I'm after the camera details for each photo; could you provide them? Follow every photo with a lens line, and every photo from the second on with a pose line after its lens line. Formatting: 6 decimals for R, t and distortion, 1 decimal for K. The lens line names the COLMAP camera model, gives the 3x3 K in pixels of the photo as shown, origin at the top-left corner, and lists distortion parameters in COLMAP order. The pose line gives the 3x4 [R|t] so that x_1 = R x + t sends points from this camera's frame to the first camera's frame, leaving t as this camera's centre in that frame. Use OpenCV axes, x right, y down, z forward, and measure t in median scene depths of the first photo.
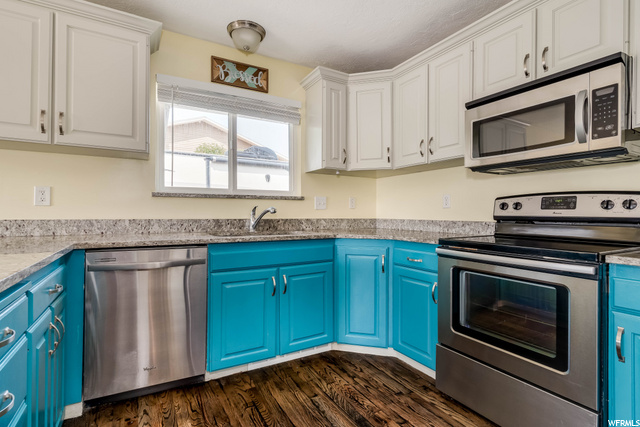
lens RADIAL K [[307.8, 0, 317.1], [0, 307.8, 213.8], [0, 0, 1]] dist [0.005162, -0.000692]
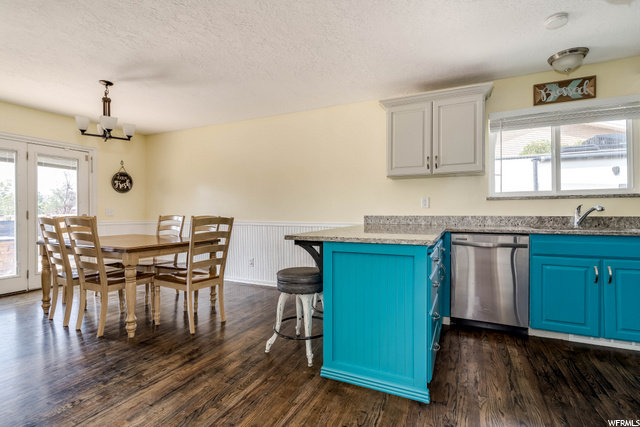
lens RADIAL K [[307.8, 0, 318.1], [0, 307.8, 211.3], [0, 0, 1]] dist [0.005162, -0.000692]
pose [[0.565579, -0.006862, -0.824666, 0.202983], [0.007018, 0.999969, -0.003507, -0.004418], [0.824664, -0.003804, 0.565610, -0.456655]]
